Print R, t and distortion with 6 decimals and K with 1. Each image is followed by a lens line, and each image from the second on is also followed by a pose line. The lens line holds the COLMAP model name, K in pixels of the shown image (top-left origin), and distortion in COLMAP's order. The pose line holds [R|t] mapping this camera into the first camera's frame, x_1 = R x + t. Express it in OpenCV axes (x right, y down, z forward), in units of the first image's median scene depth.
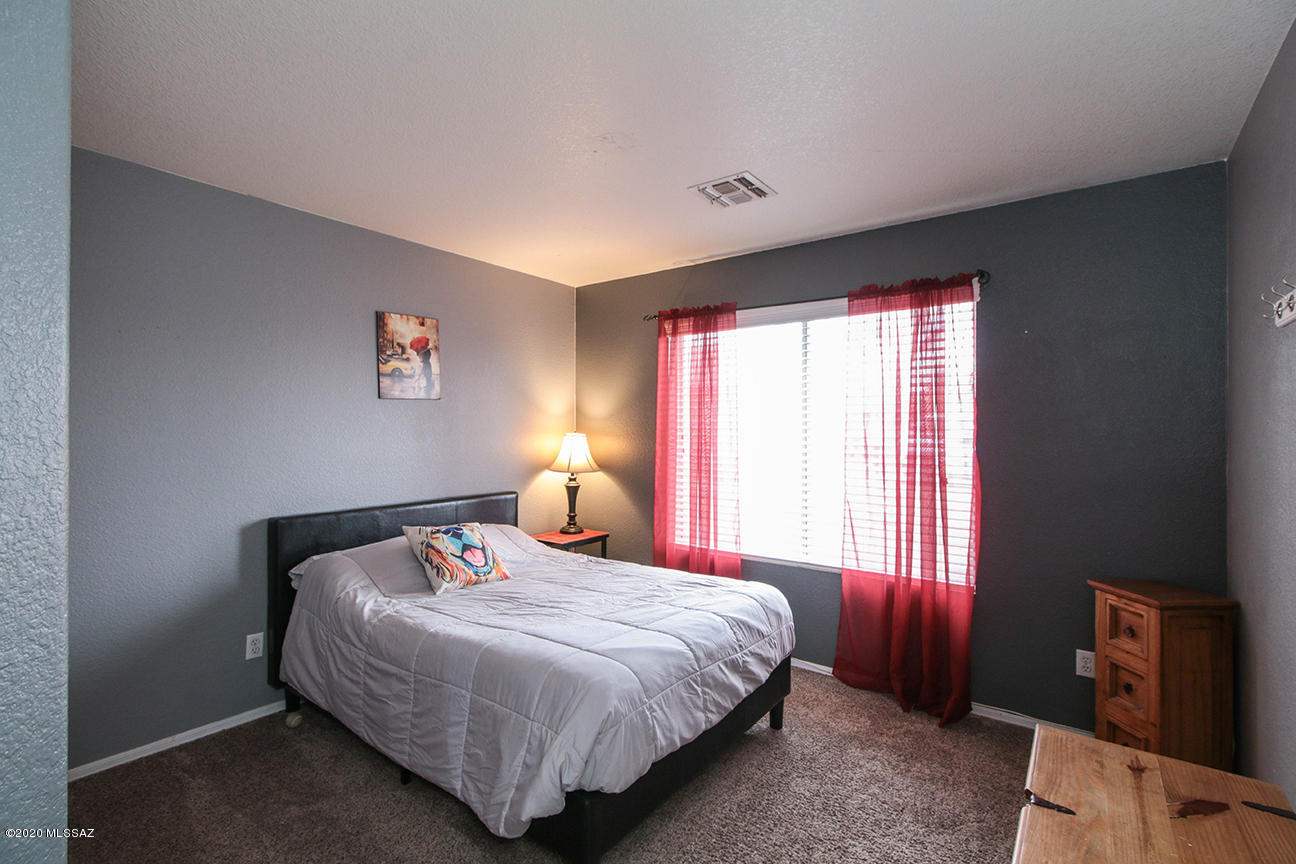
lens RADIAL K [[595.3, 0, 646.5], [0, 595.3, 430.3], [0, 0, 1]] dist [0.015097, -0.002985]
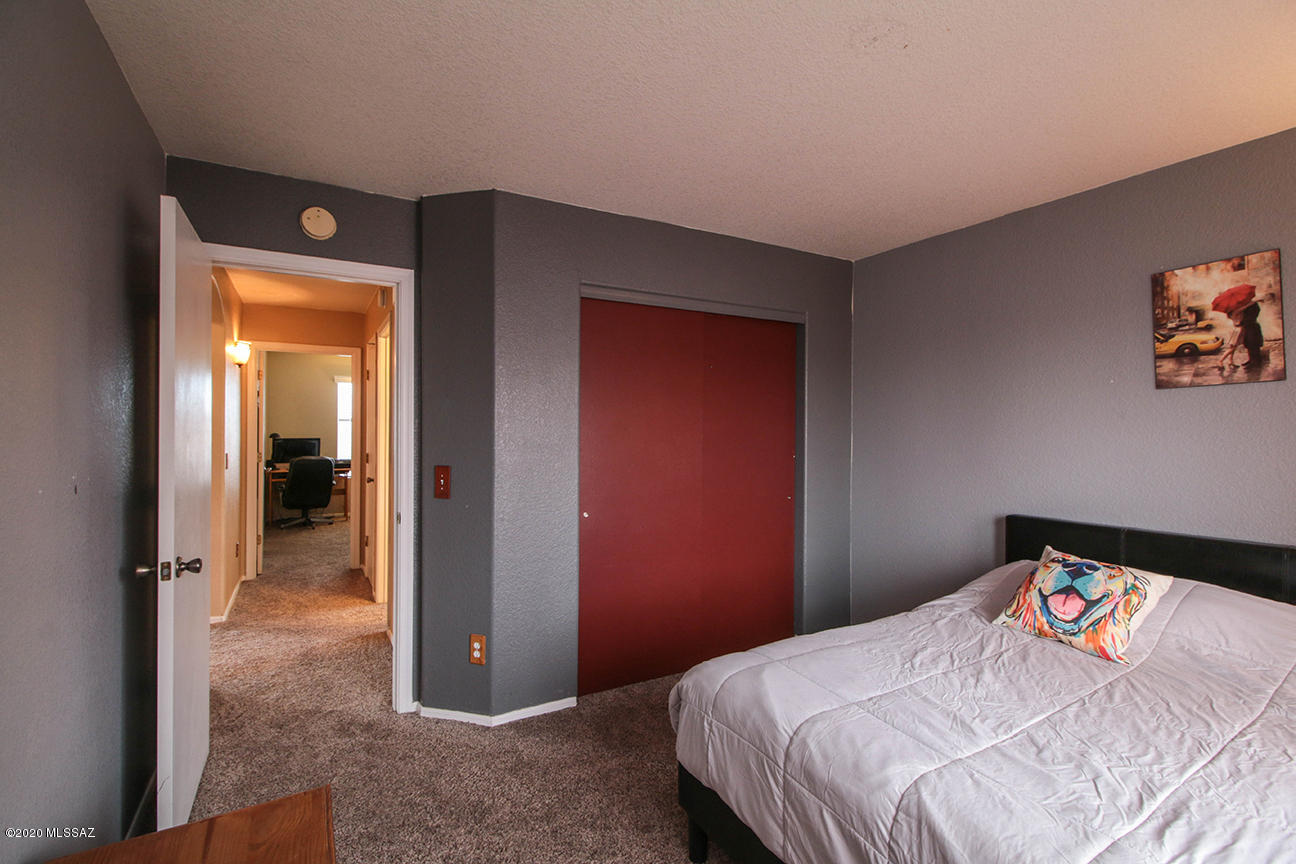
lens RADIAL K [[595.3, 0, 646.1], [0, 595.3, 427.5], [0, 0, 1]] dist [0.015097, -0.002985]
pose [[-0.399353, -0.002299, -0.916794, 0.492627], [-0.005041, 0.999987, -0.000312, -0.001032], [0.916783, 0.004497, -0.399360, 0.694021]]
